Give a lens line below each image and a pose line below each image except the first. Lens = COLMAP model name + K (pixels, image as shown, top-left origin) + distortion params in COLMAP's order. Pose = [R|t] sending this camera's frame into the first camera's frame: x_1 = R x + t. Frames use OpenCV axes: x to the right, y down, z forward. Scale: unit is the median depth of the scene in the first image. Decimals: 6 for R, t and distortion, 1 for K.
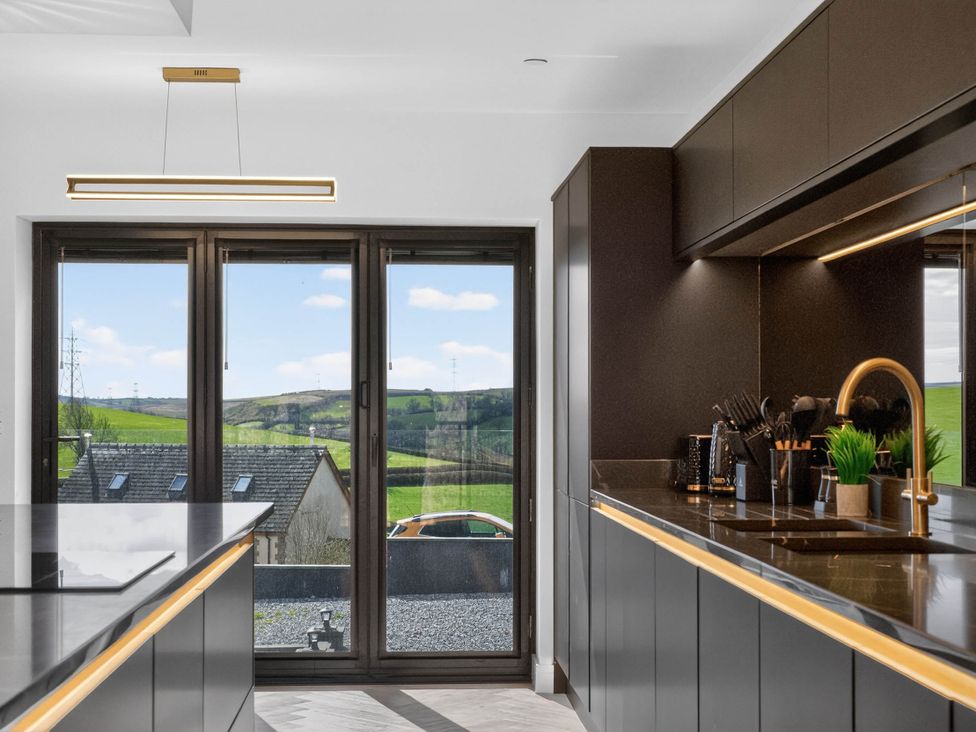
lens RADIAL K [[1616.9, 0, 488.0], [0, 1616.9, 366.0], [0, 0, 1]] dist [-0.003655, 0.026091]
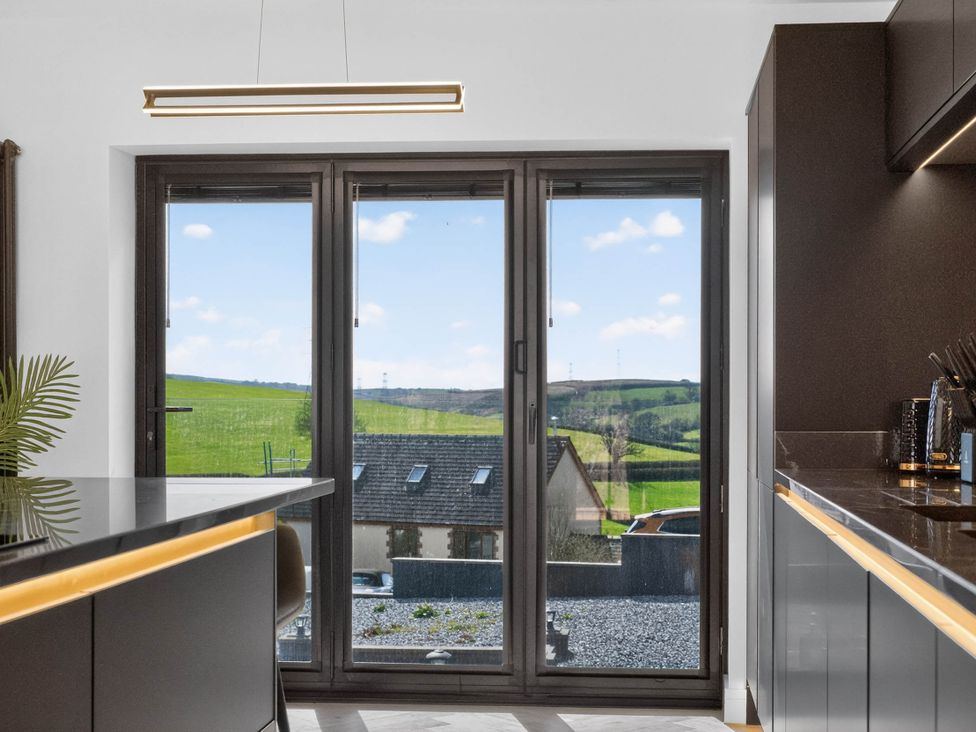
lens RADIAL K [[1663.8, 0, 490.0], [0, 1663.8, 385.3], [0, 0, 1]] dist [0.014890, -0.057129]
pose [[0.987526, 0.001435, -0.157451, 0.043139], [0.001107, 0.999871, 0.016055, 0.018605], [0.157454, -0.016029, 0.987396, 0.154764]]
